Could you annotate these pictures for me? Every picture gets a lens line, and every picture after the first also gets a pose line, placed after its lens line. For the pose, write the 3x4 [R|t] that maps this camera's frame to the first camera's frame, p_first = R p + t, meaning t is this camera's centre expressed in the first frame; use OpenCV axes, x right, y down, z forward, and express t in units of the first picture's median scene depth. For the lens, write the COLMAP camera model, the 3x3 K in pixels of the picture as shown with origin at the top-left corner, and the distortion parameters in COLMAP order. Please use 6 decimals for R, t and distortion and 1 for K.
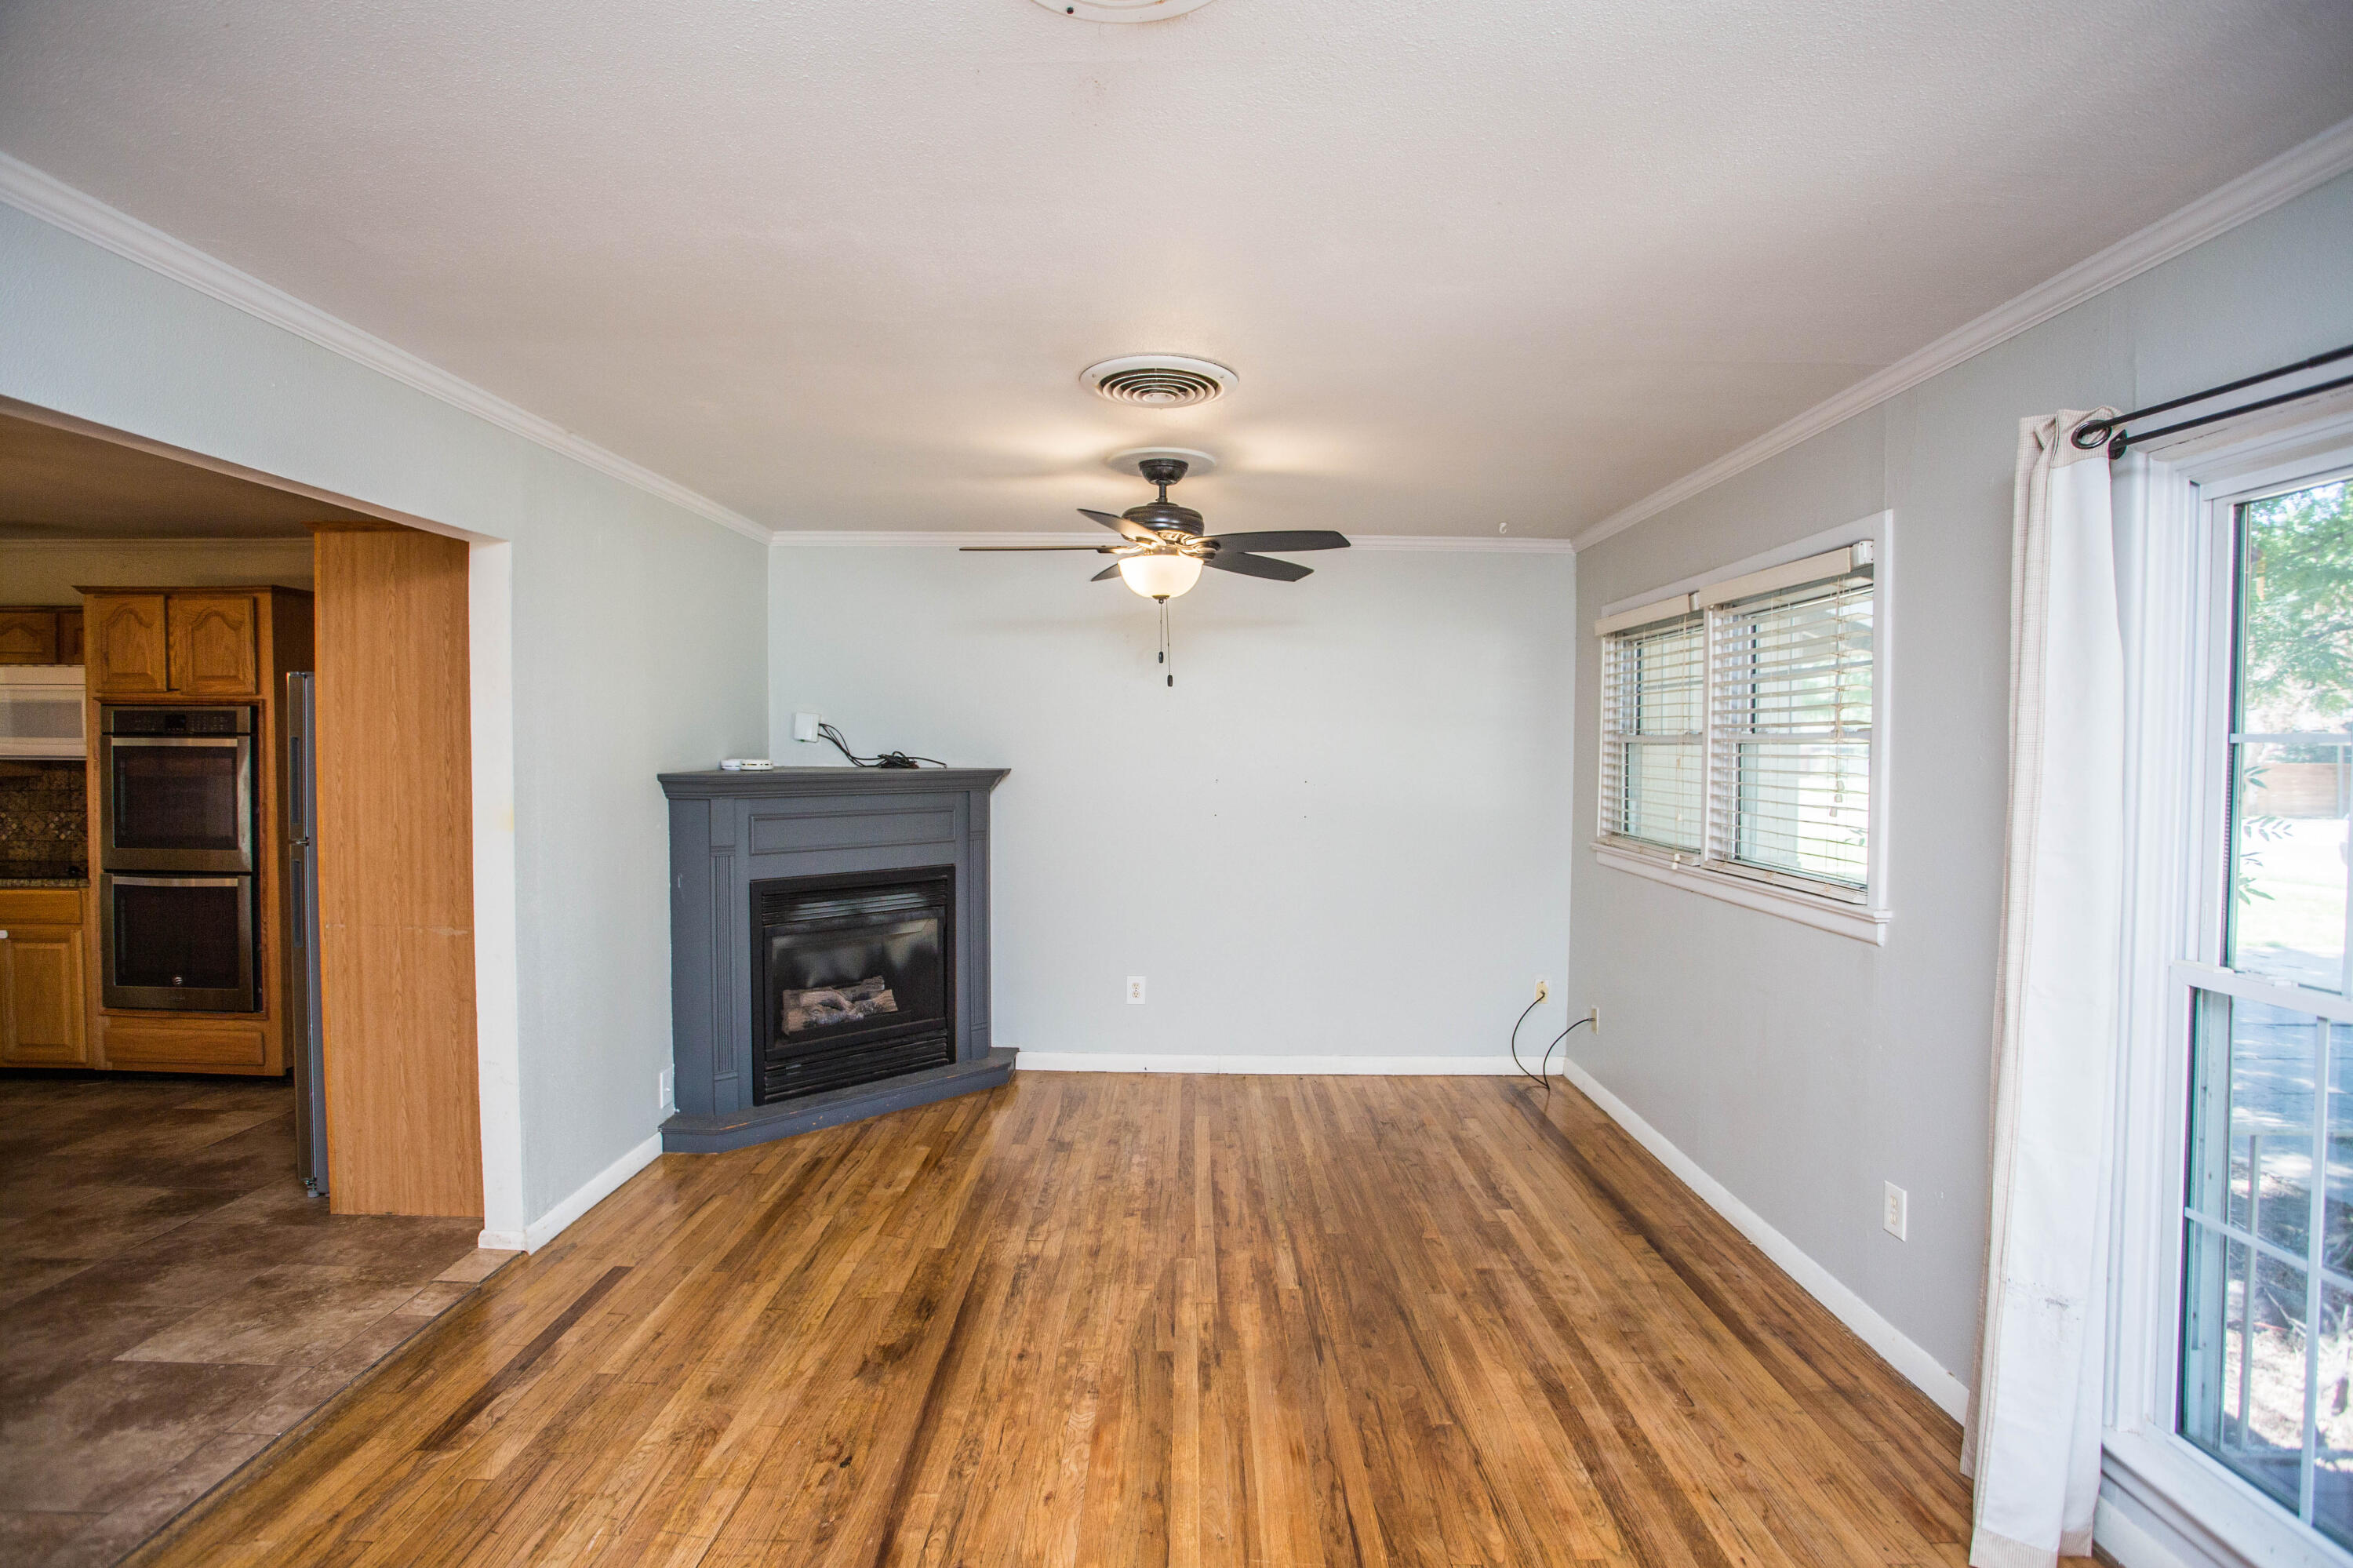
lens RADIAL K [[1137.3, 0, 1180.5], [0, 1137.3, 781.7], [0, 0, 1]] dist [-0.058901, 0.019684]
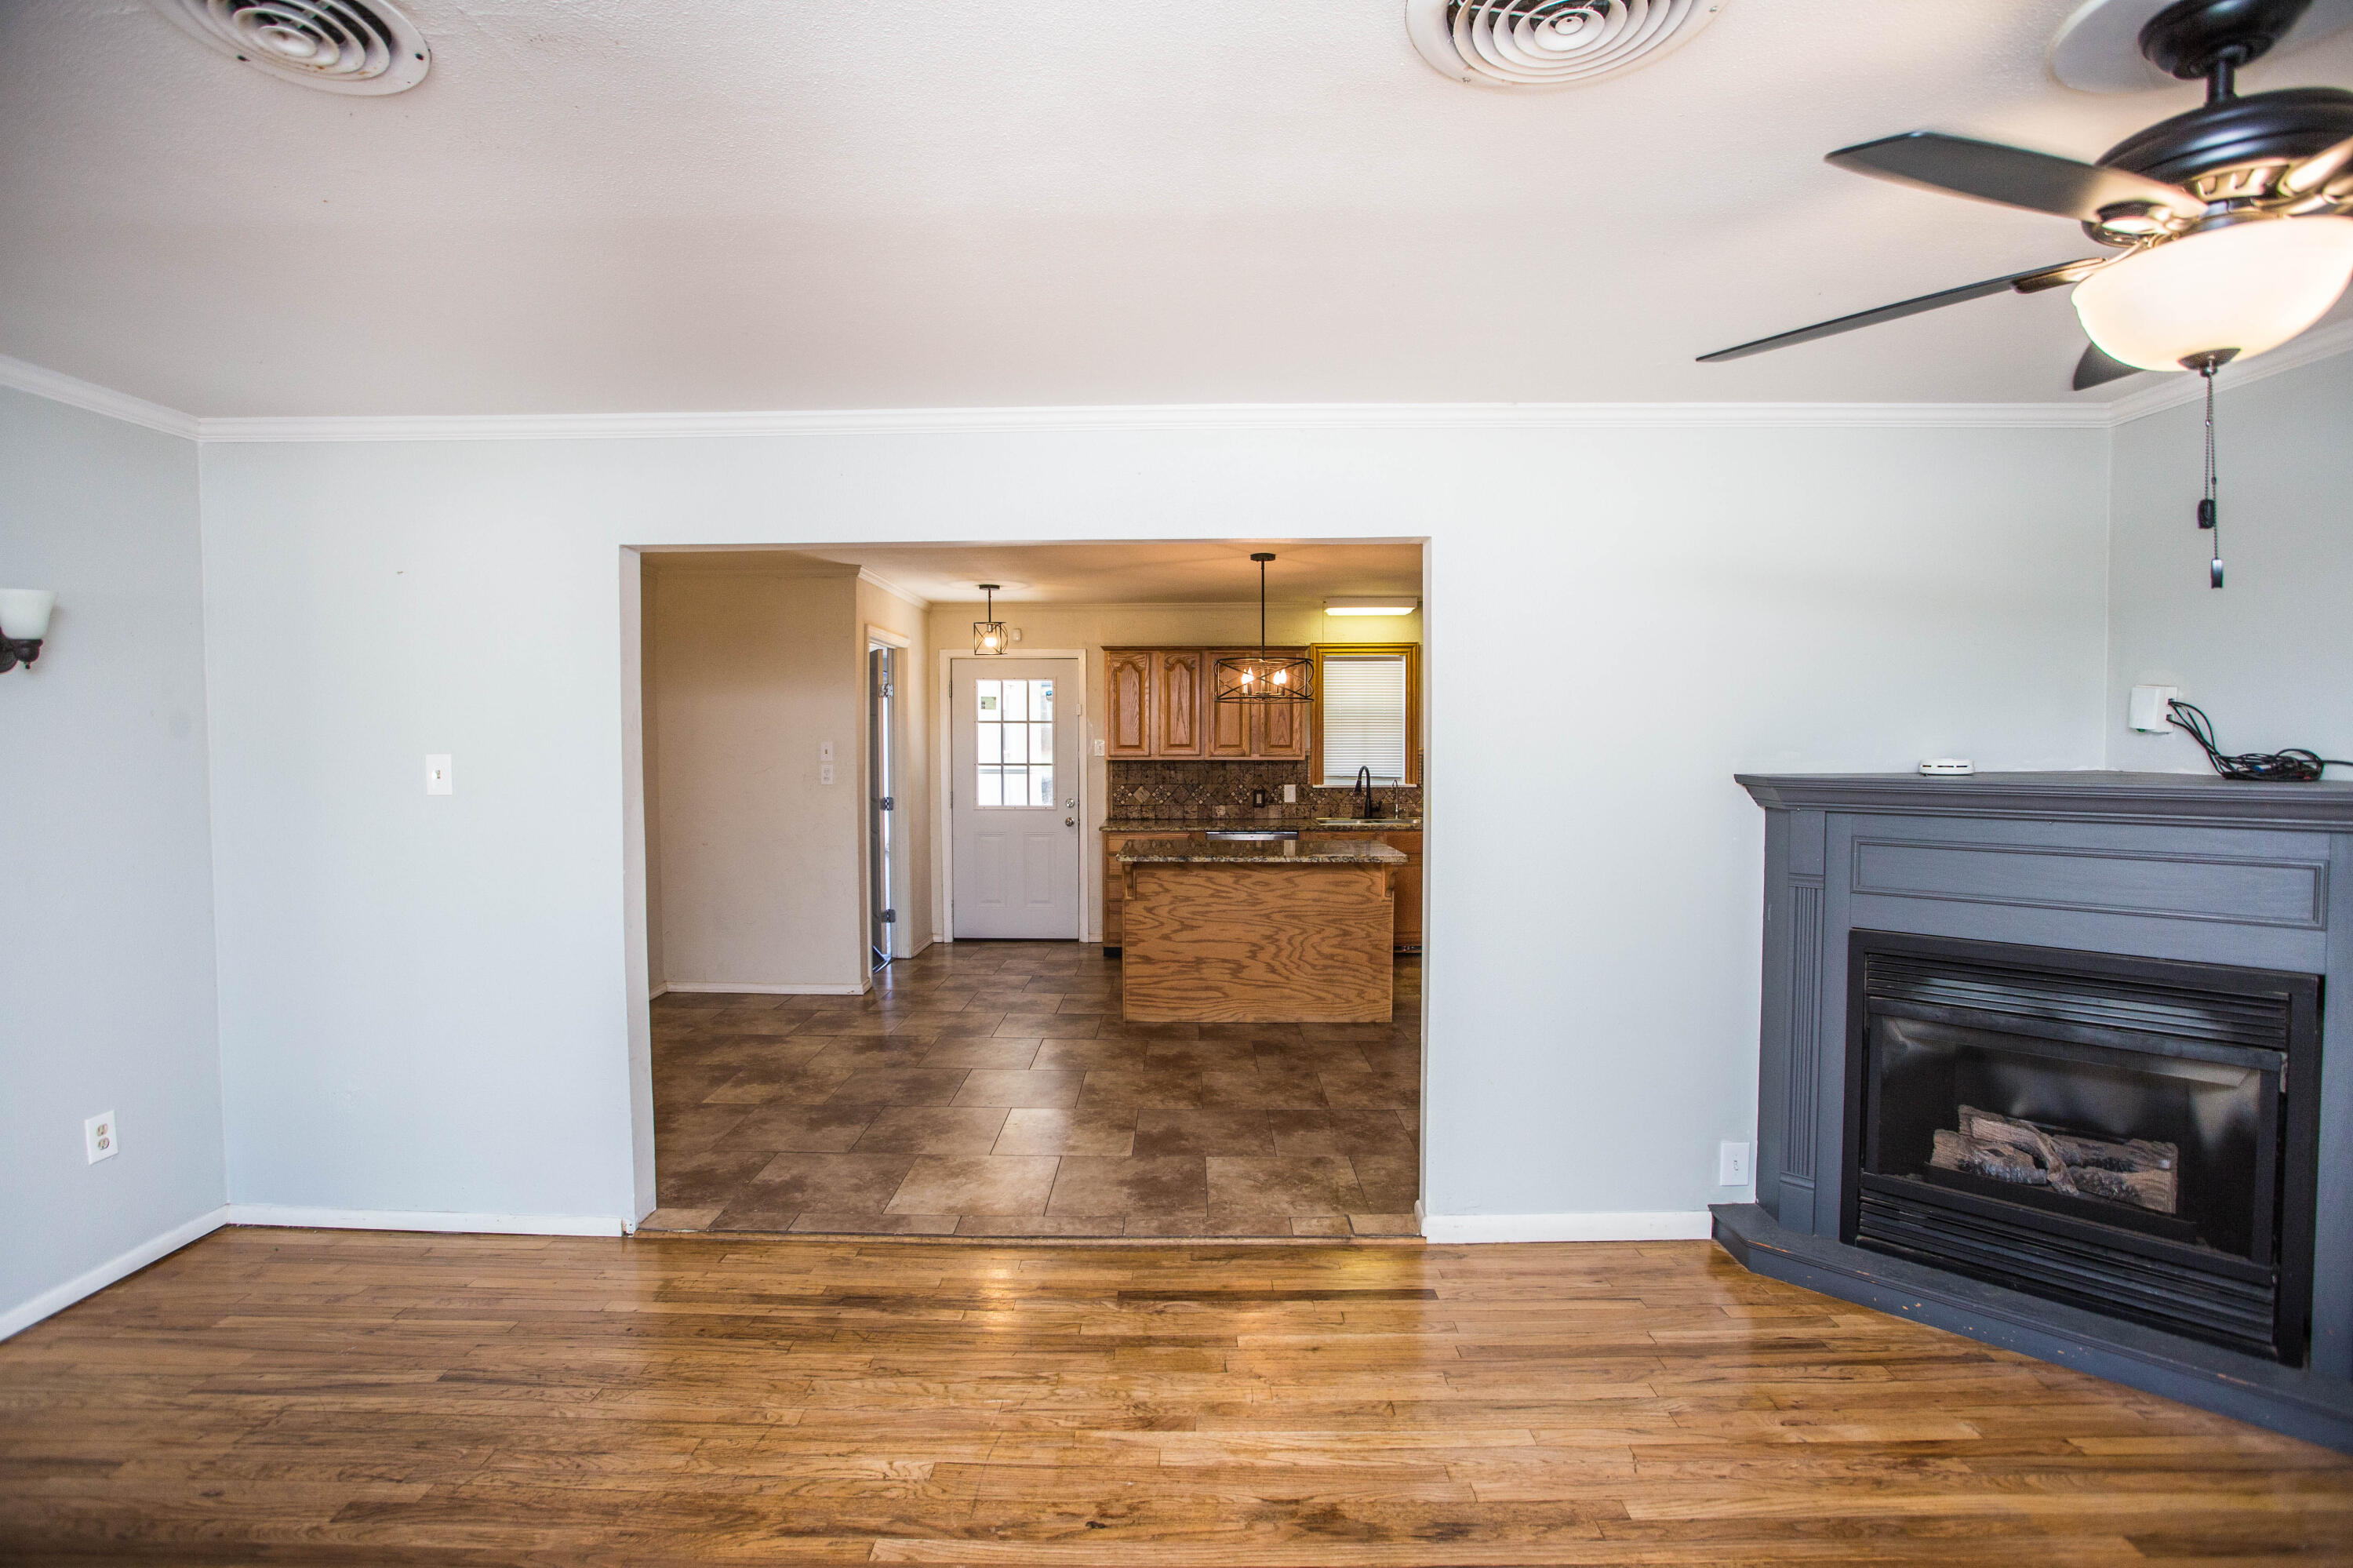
lens RADIAL K [[1137.3, 0, 1167.2], [0, 1137.3, 779.1], [0, 0, 1]] dist [-0.058901, 0.019684]
pose [[-0.004424, 0.032338, -0.999467, 0.407419], [-0.028312, 0.999072, 0.032451, -0.021775], [0.999589, 0.028441, -0.003505, 0.717384]]
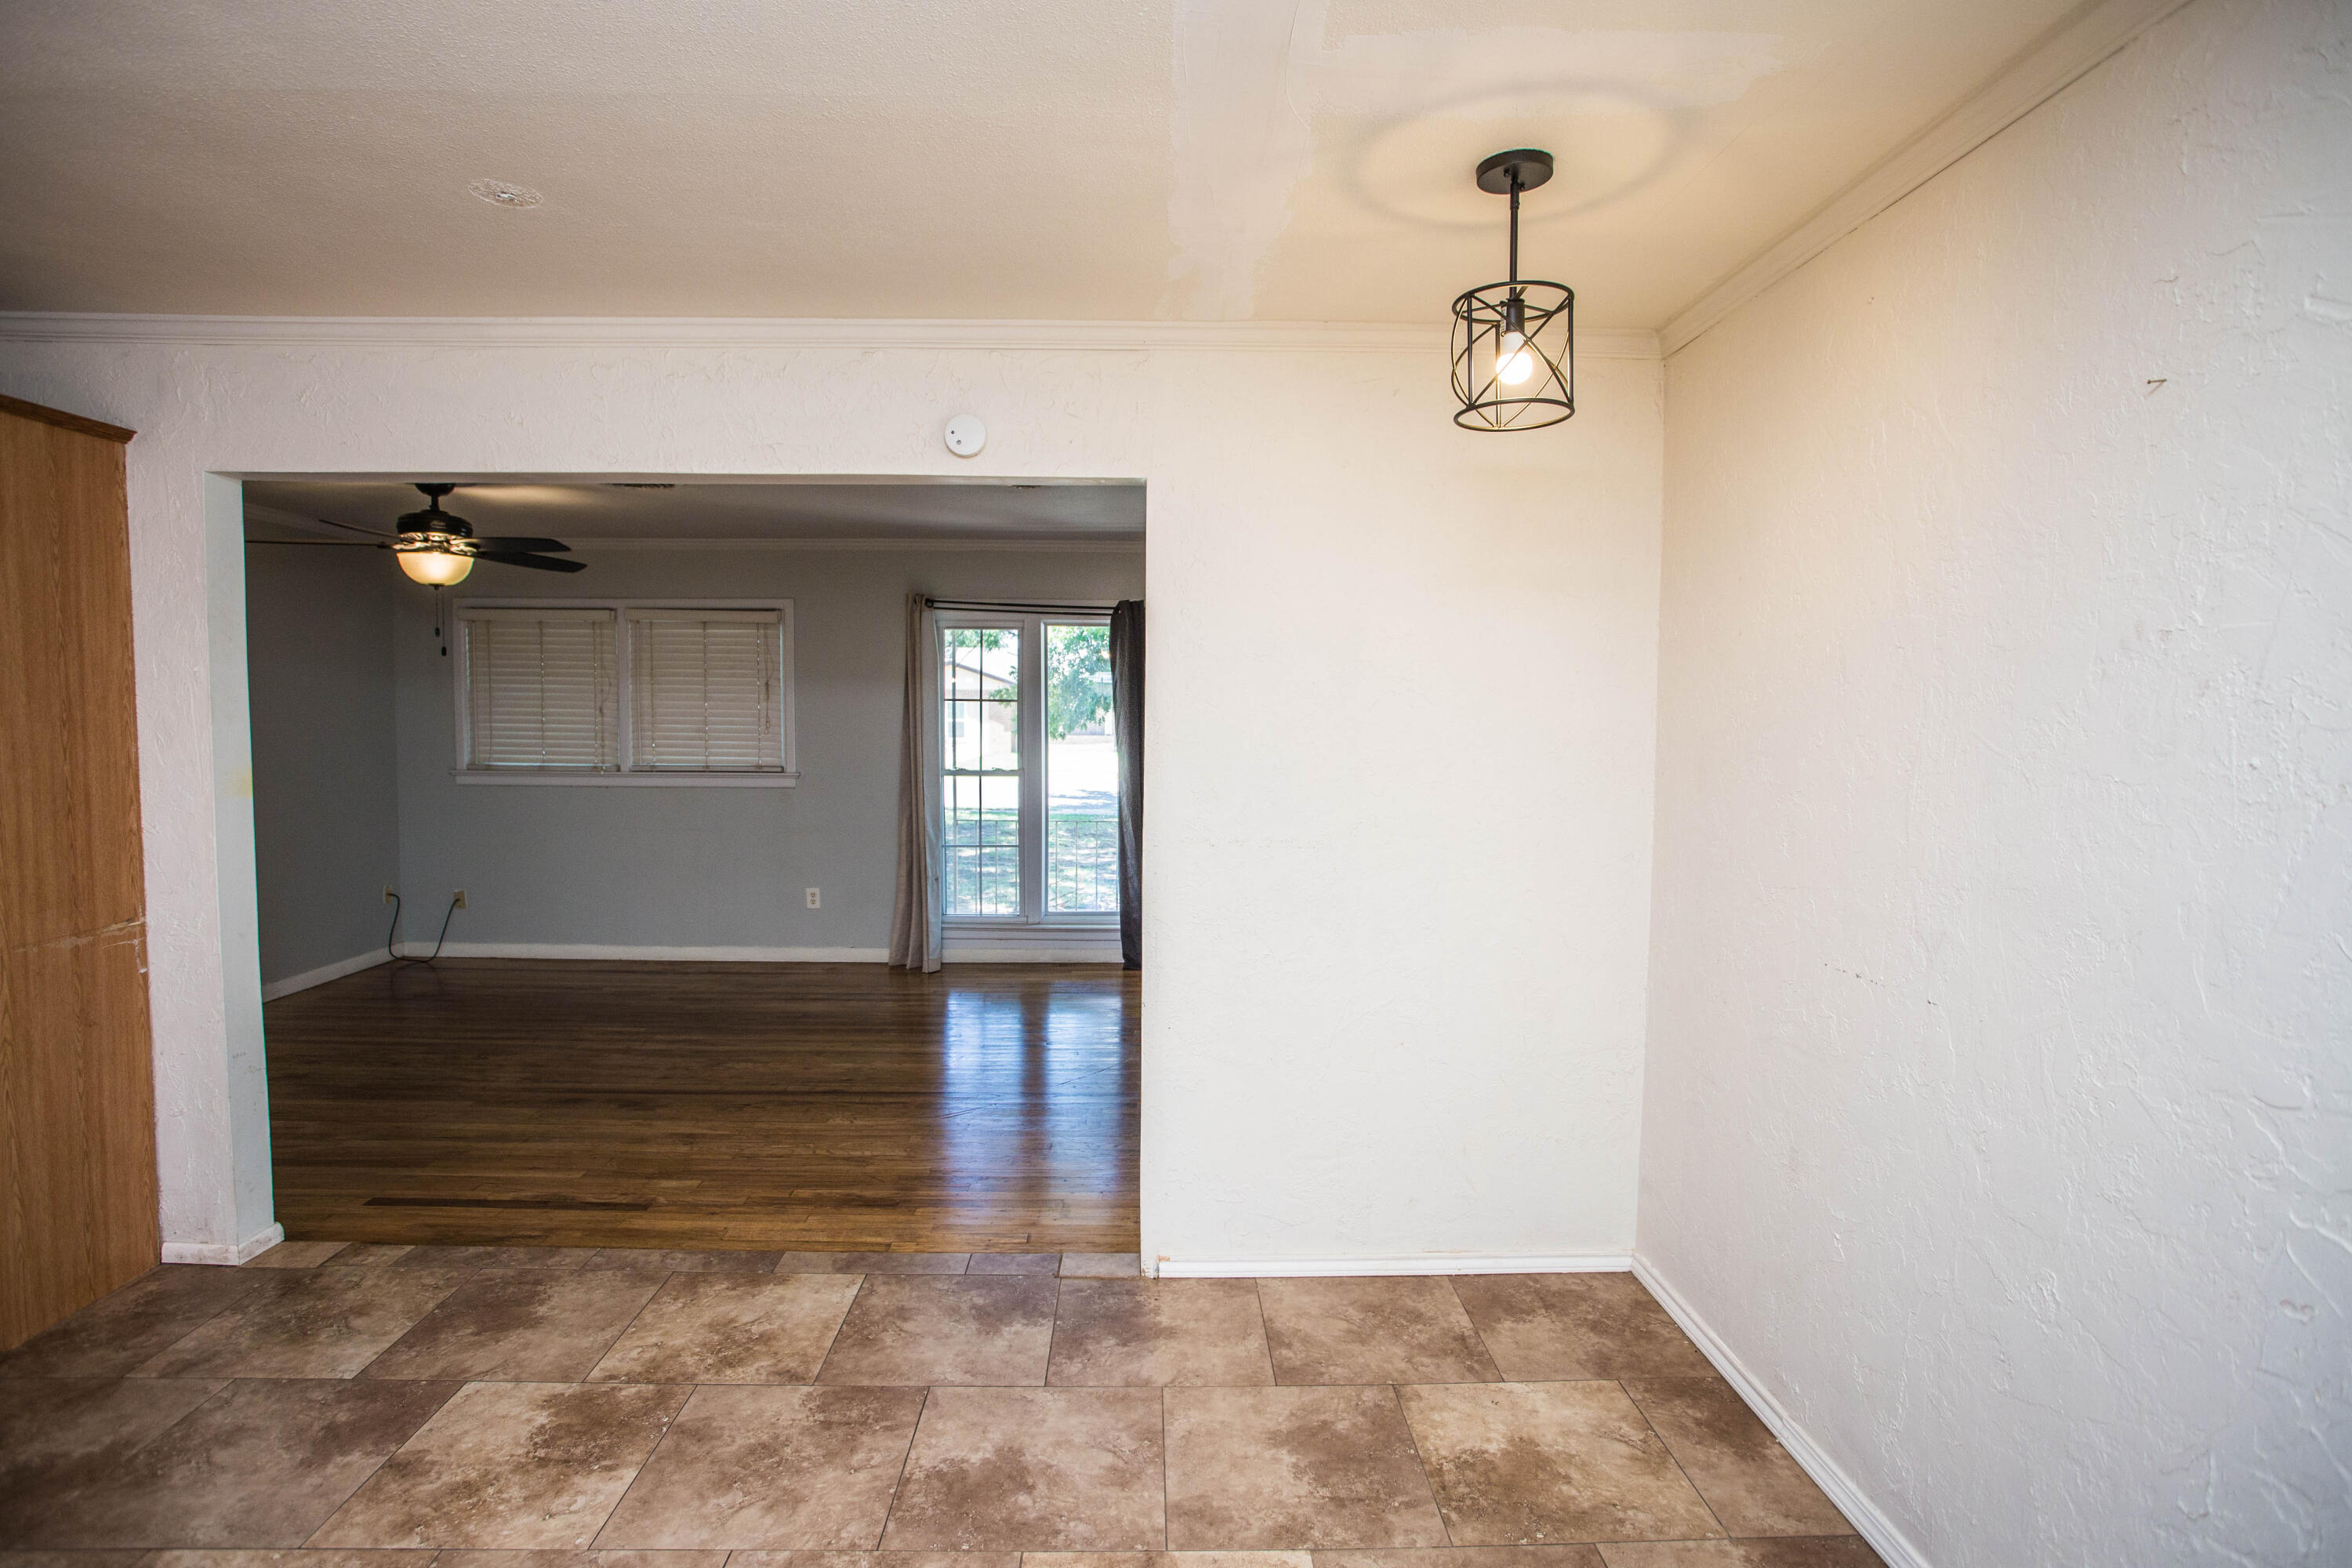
lens RADIAL K [[1136.7, 0, 1147.4], [0, 1136.7, 814.9], [0, 0, 1]] dist [-0.058901, 0.019684]
pose [[-0.019363, -0.099385, 0.994861, -1.426493], [0.020490, 0.994799, 0.099778, -0.015012], [-0.999603, 0.022317, -0.017226, 0.256929]]
